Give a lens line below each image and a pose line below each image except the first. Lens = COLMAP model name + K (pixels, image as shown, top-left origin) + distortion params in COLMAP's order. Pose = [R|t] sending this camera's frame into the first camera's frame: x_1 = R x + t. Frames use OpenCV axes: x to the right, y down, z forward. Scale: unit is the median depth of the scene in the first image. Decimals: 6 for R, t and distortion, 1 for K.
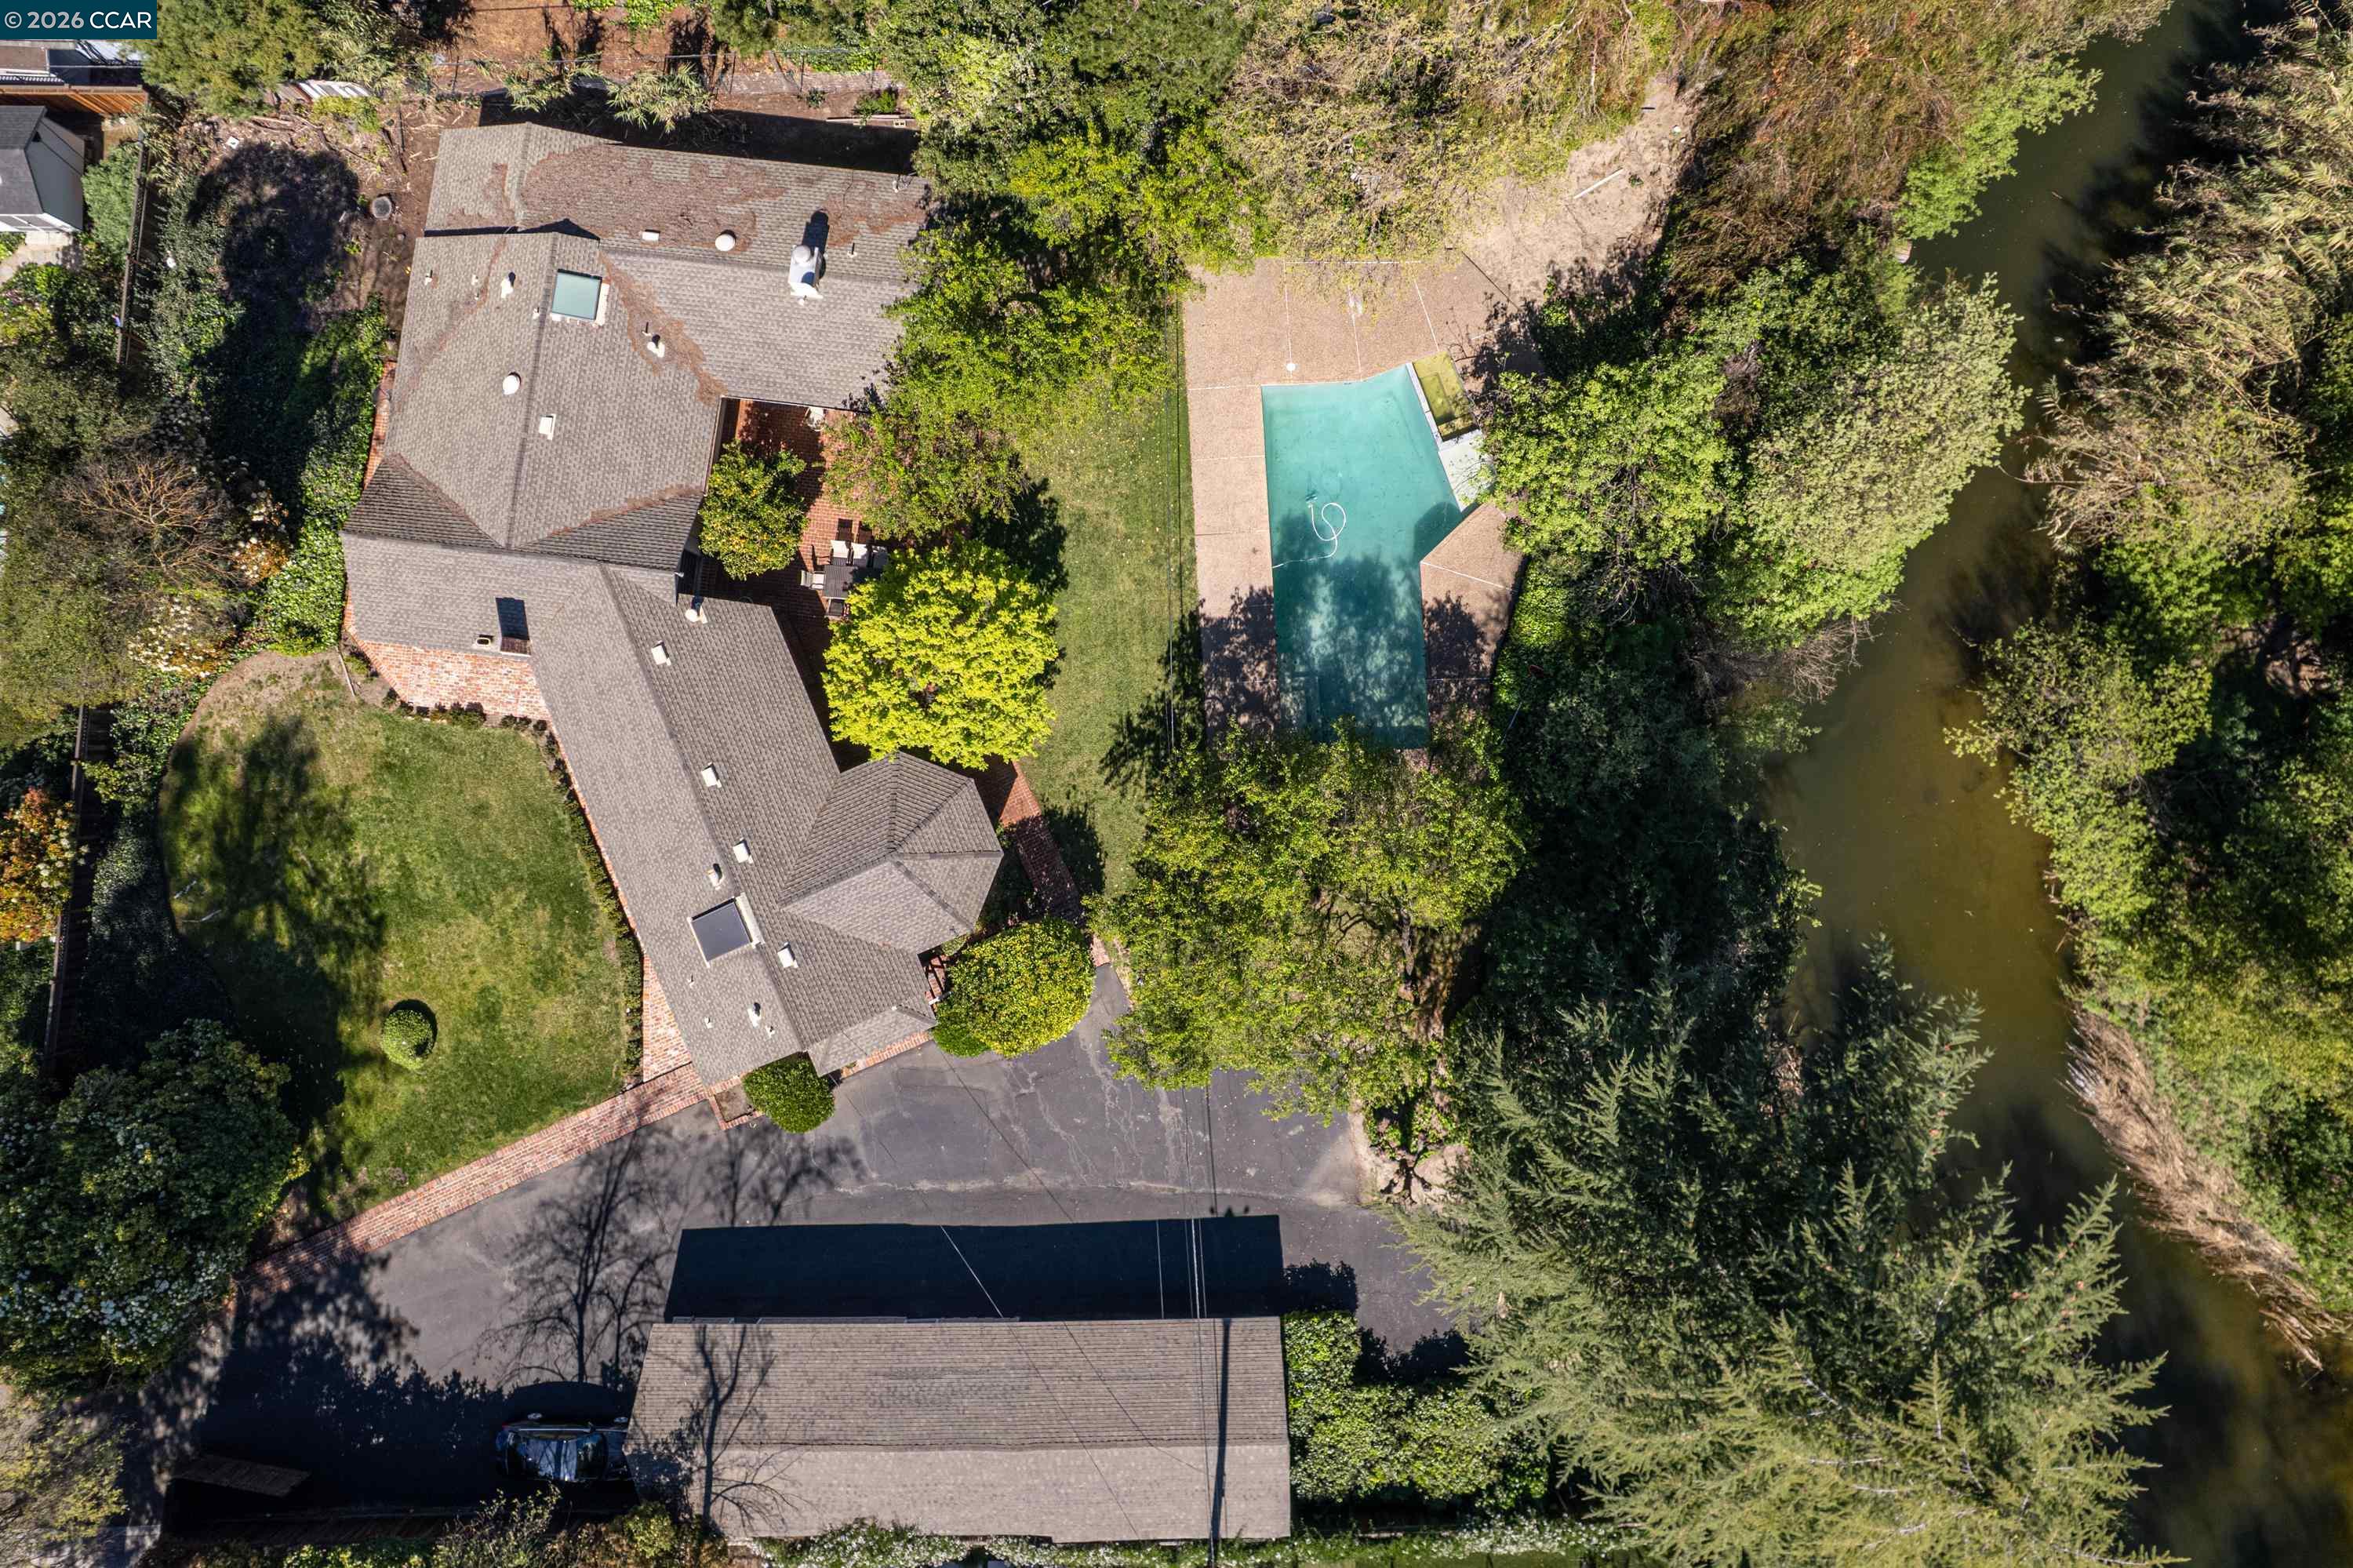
lens RADIAL K [[1476.5, 0, 1431.4], [0, 1476.5, 592.5], [0, 0, 1]] dist [-0.014864, 0.012660]
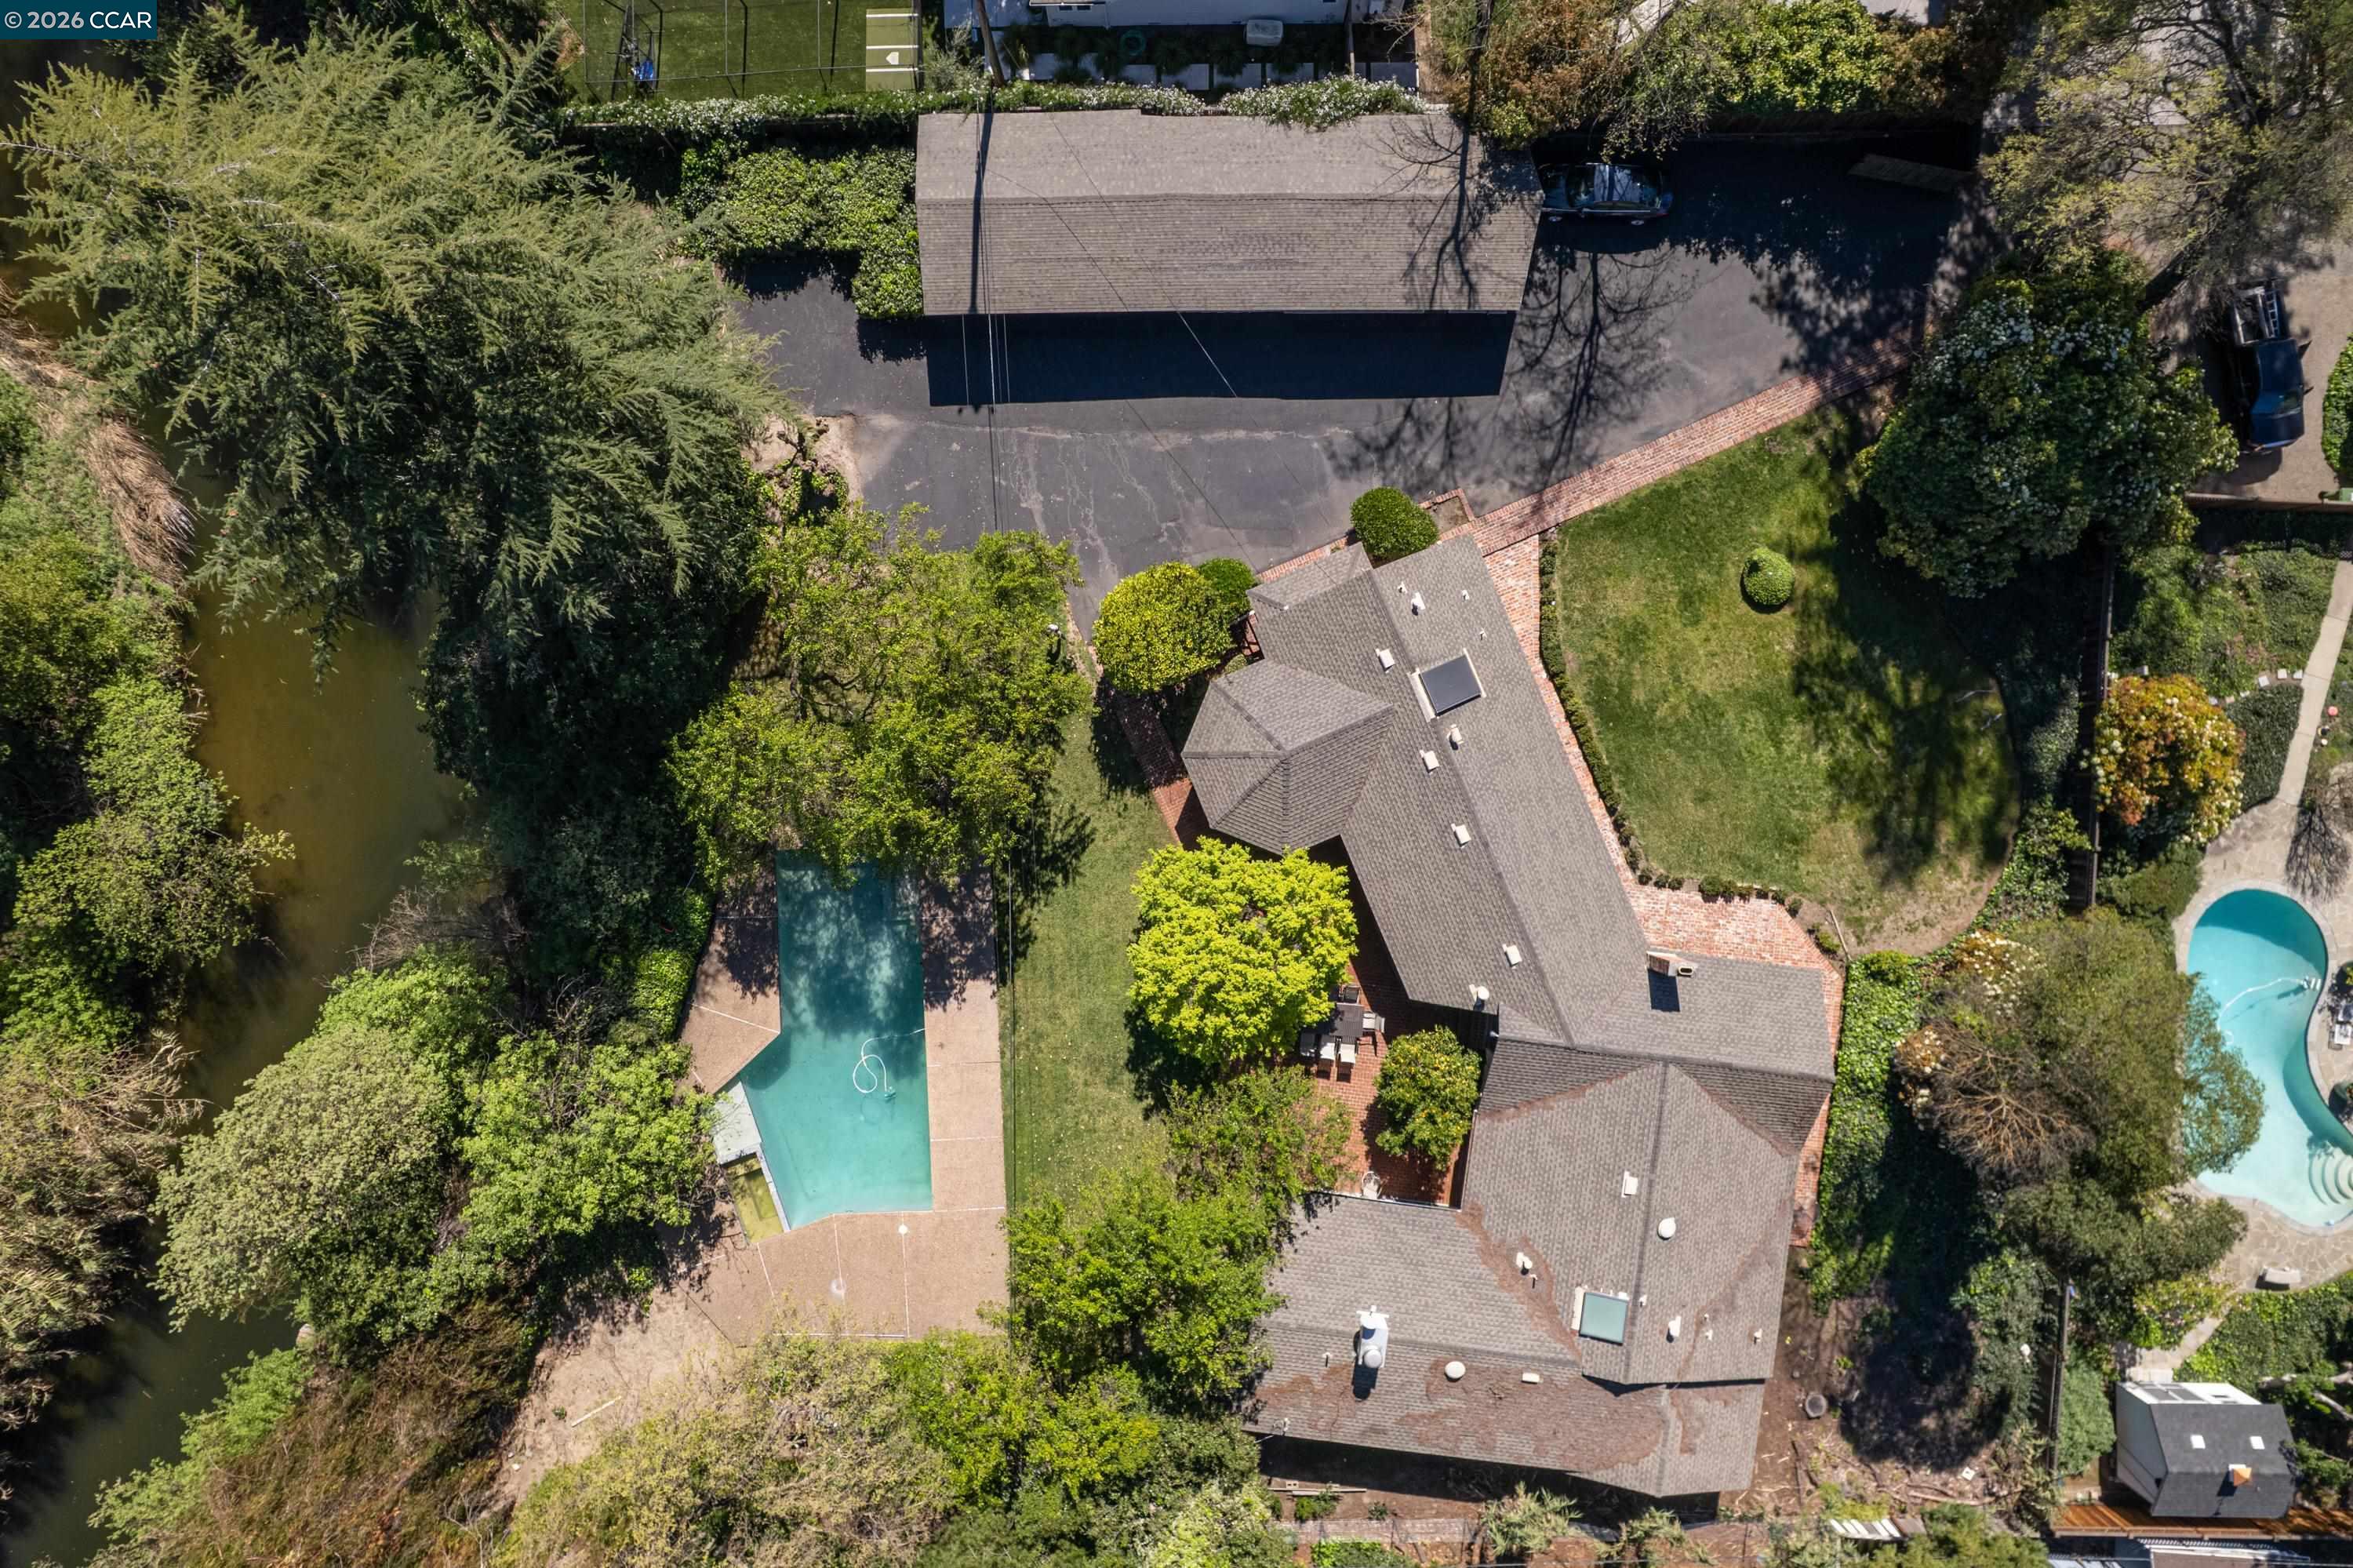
lens RADIAL K [[1476.5, 0, 1431.4], [0, 1476.5, 592.5], [0, 0, 1]] dist [-0.014864, 0.012660]
pose [[-0.999900, -0.007887, 0.011698, -0.473402], [0.008793, -0.996790, 0.079575, 0.208464], [0.011033, 0.079670, 0.996760, -0.035749]]
